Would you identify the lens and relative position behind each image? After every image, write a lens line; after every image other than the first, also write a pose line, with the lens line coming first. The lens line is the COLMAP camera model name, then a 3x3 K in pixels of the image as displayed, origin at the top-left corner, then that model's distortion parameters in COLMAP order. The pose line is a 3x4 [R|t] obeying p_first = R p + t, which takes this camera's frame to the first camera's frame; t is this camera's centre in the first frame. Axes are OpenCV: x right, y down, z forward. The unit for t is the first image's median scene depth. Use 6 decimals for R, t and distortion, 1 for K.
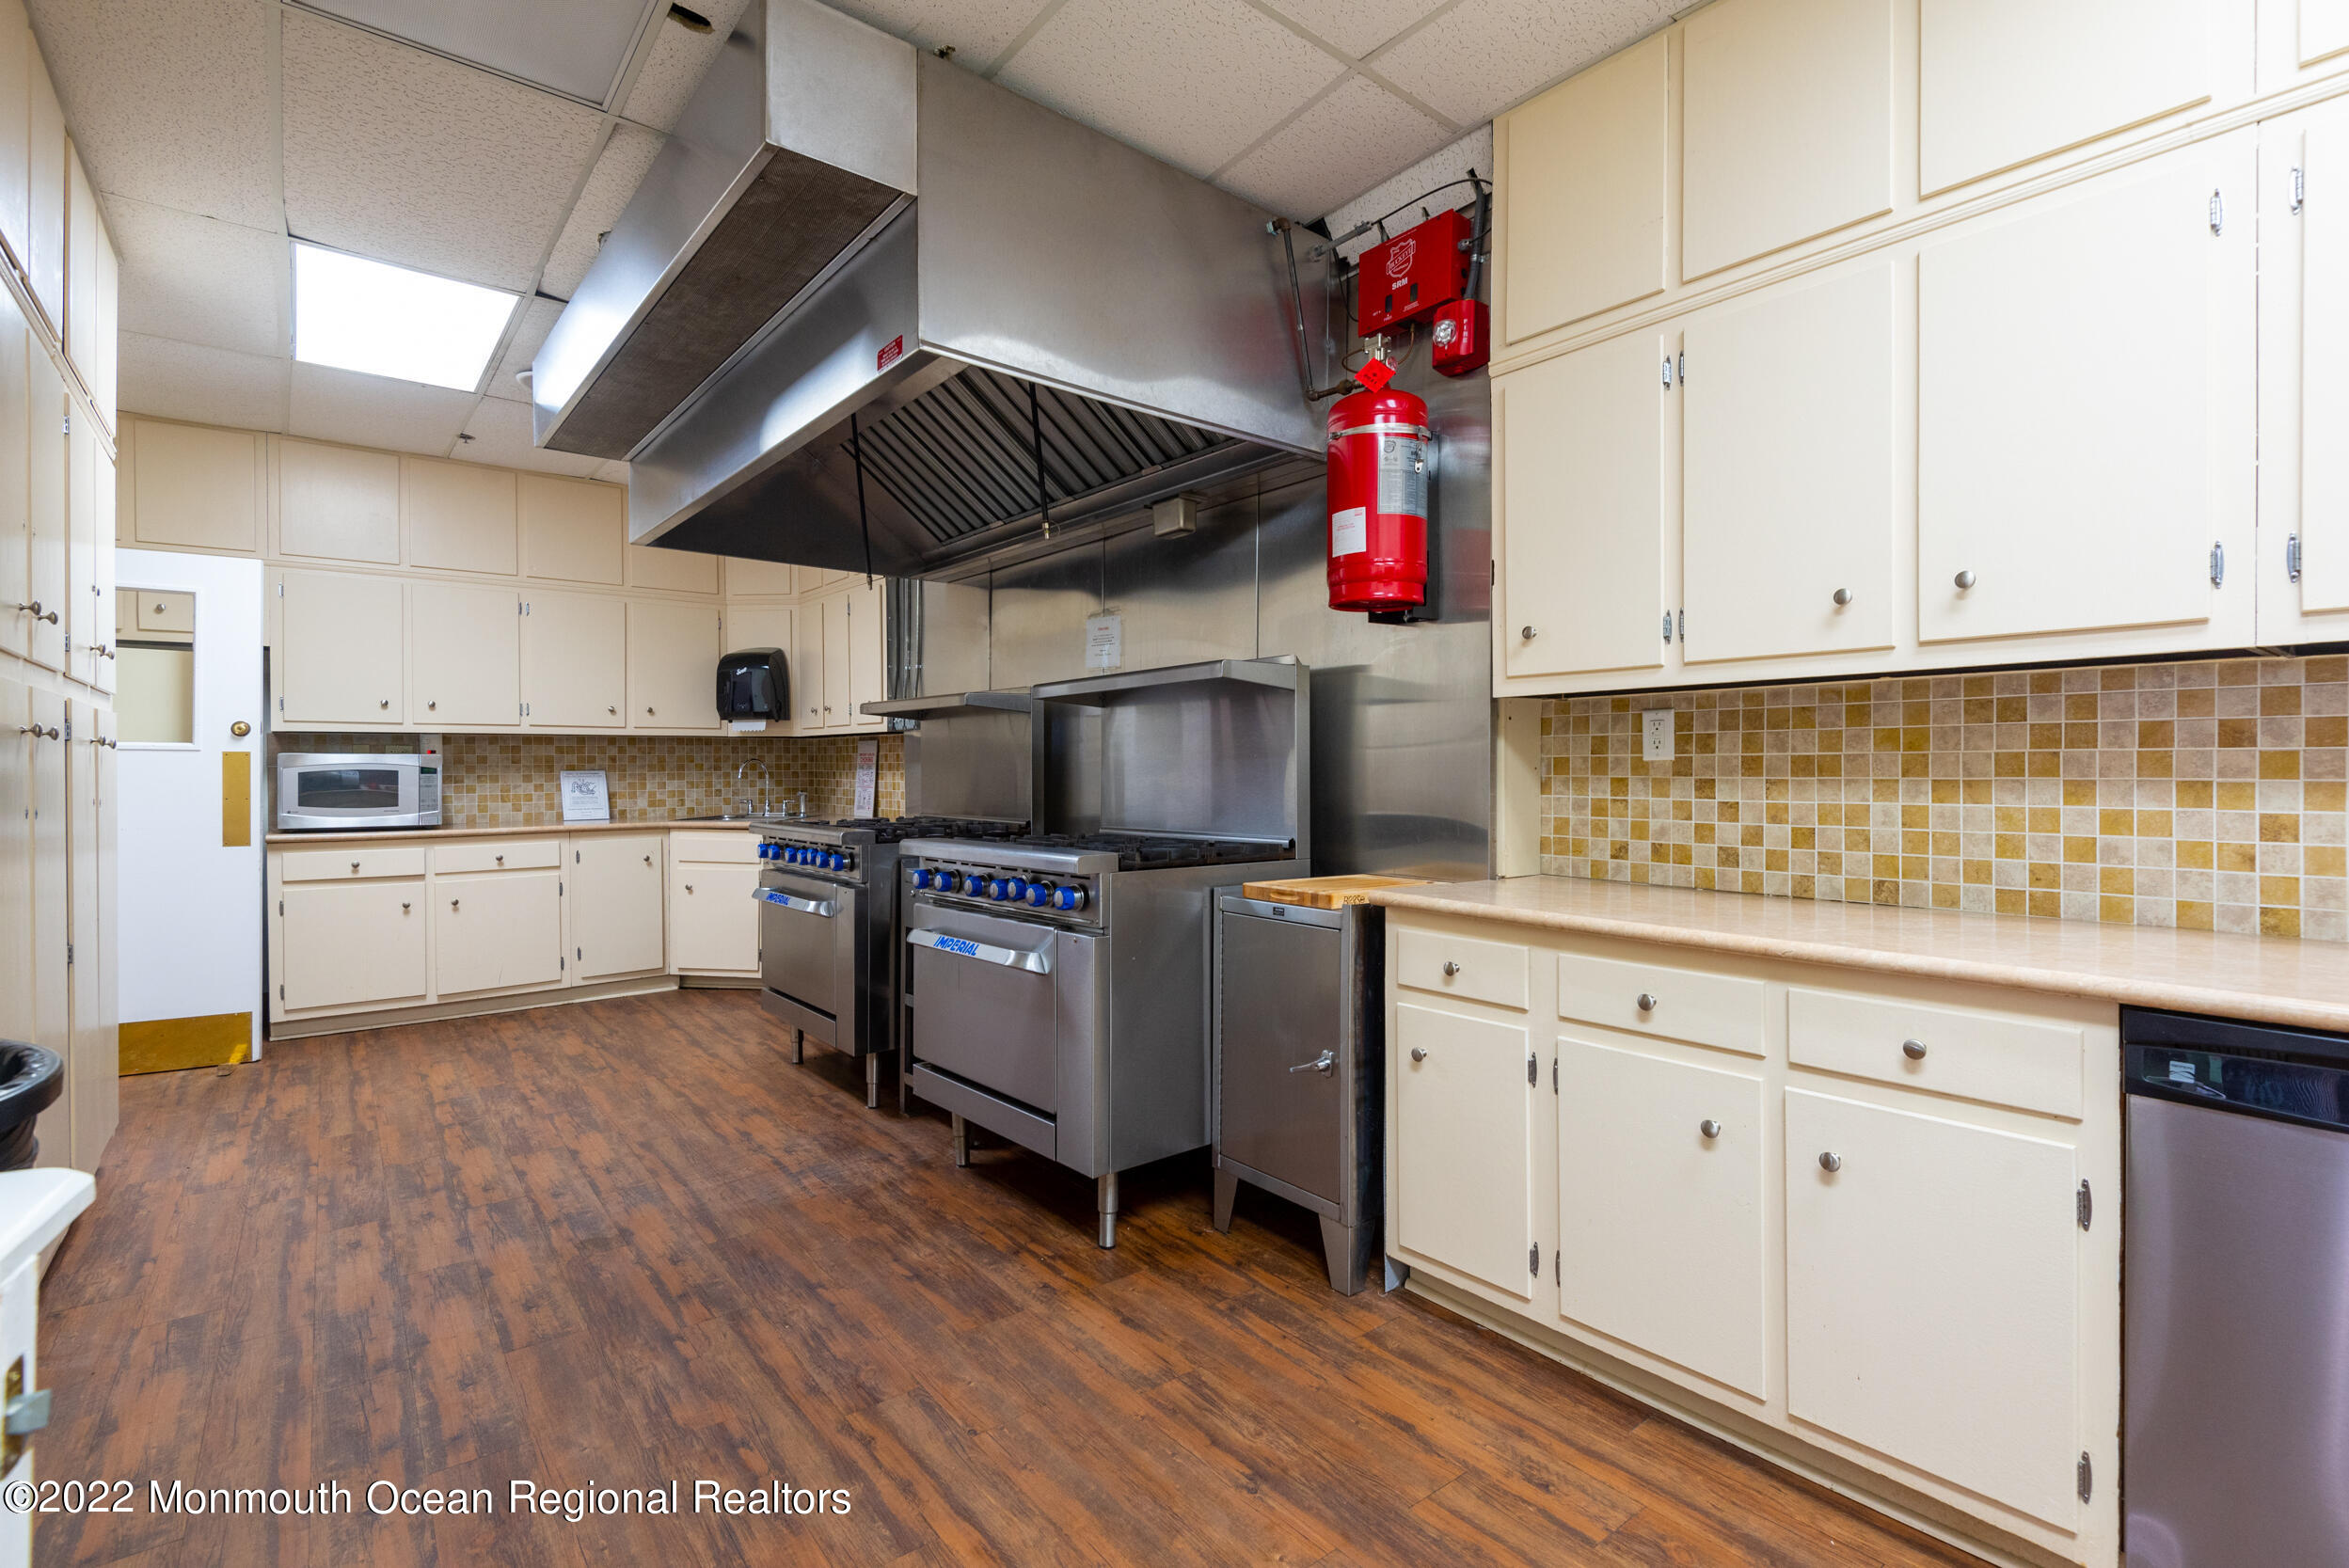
lens RADIAL K [[1081.0, 0, 1170.2], [0, 1081.0, 769.5], [0, 0, 1]] dist [0.006076, -0.000013]
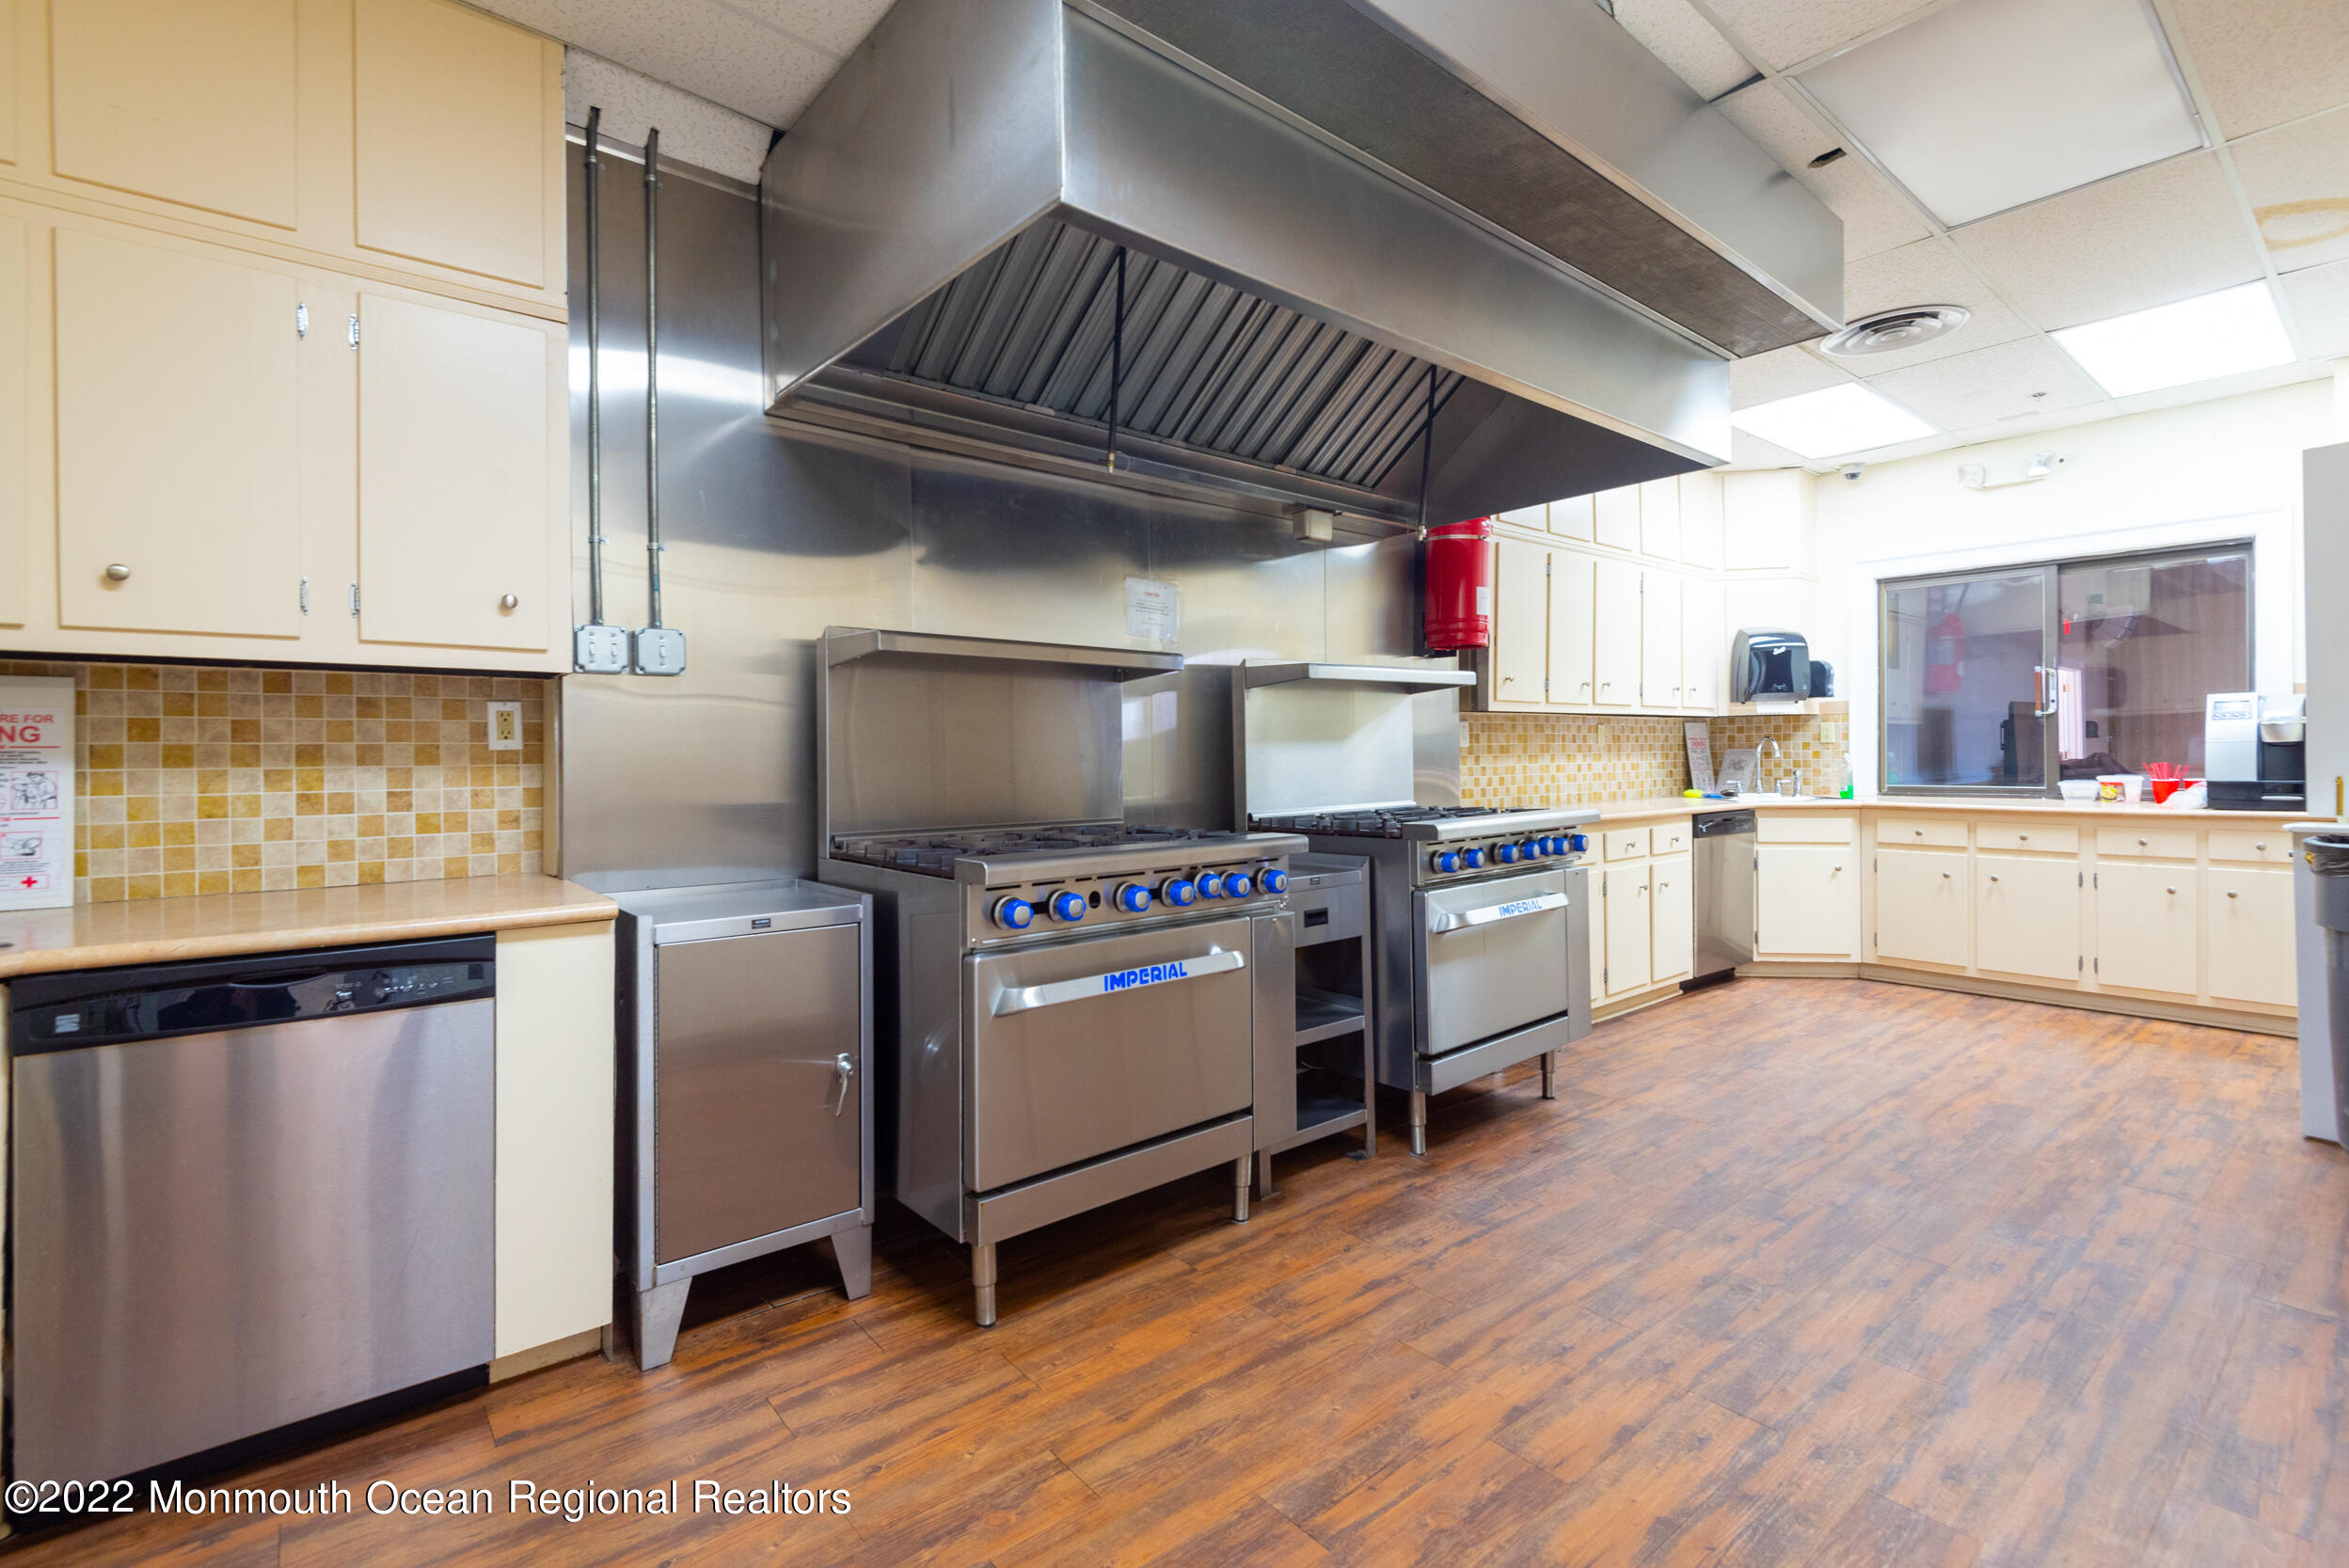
lens RADIAL K [[1081.0, 0, 1168.8], [0, 1081.0, 766.6], [0, 0, 1]] dist [0.006076, -0.000013]
pose [[-0.022402, -0.008585, 0.999712, -1.344786], [0.014731, 0.999852, 0.008916, 0.002081], [-0.999641, 0.014927, -0.022272, 1.432832]]
